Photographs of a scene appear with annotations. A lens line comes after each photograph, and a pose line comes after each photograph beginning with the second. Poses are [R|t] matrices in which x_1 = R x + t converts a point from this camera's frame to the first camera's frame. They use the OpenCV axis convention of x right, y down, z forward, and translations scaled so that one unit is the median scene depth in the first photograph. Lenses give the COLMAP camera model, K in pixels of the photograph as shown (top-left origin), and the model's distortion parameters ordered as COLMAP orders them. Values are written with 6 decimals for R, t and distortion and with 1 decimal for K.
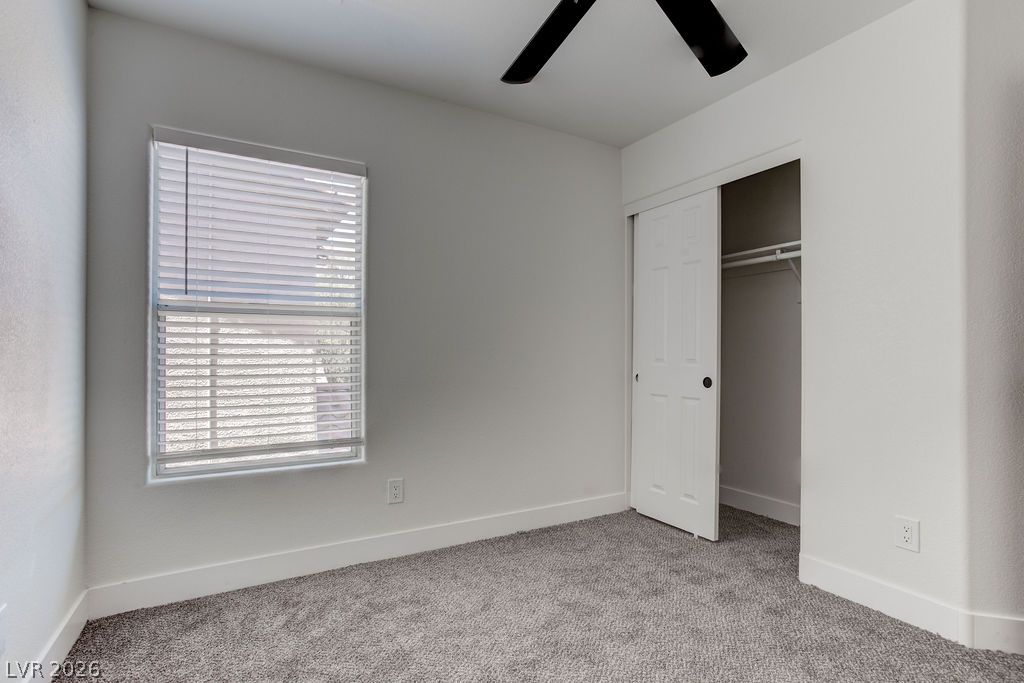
lens RADIAL K [[497.0, 0, 517.0], [0, 497.0, 348.9], [0, 0, 1]] dist [-0.049930, 0.031423]
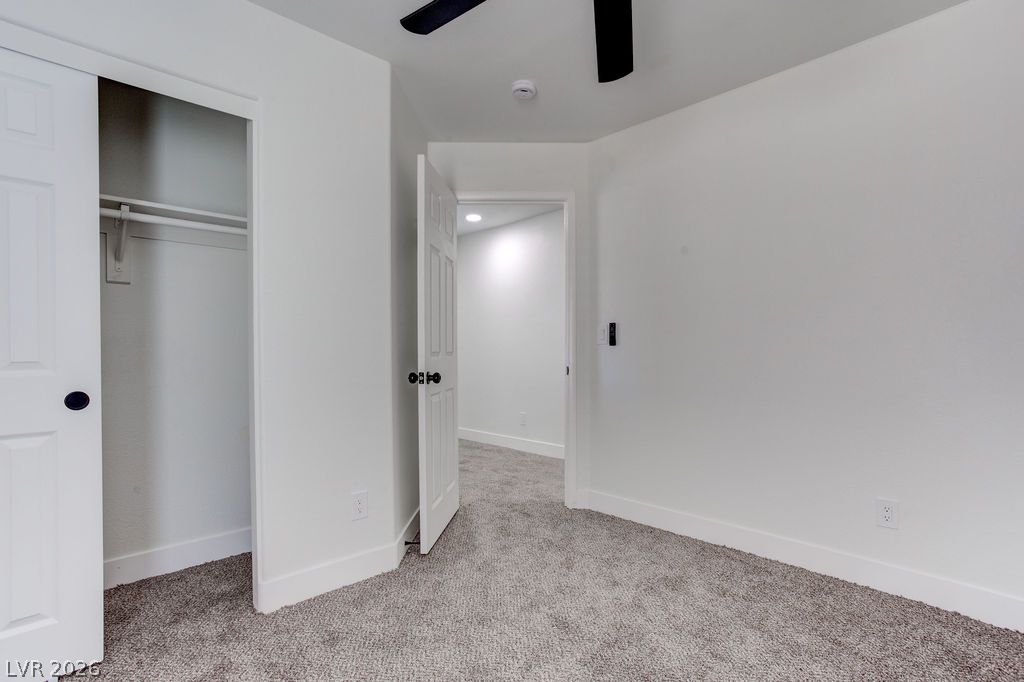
lens RADIAL K [[497.0, 0, 517.0], [0, 497.0, 348.4], [0, 0, 1]] dist [-0.049930, 0.031423]
pose [[-0.228948, 0.002819, 0.973435, -0.302075], [-0.004808, 0.999980, -0.004027, 0.006626], [-0.973427, -0.005602, -0.228930, 0.639463]]
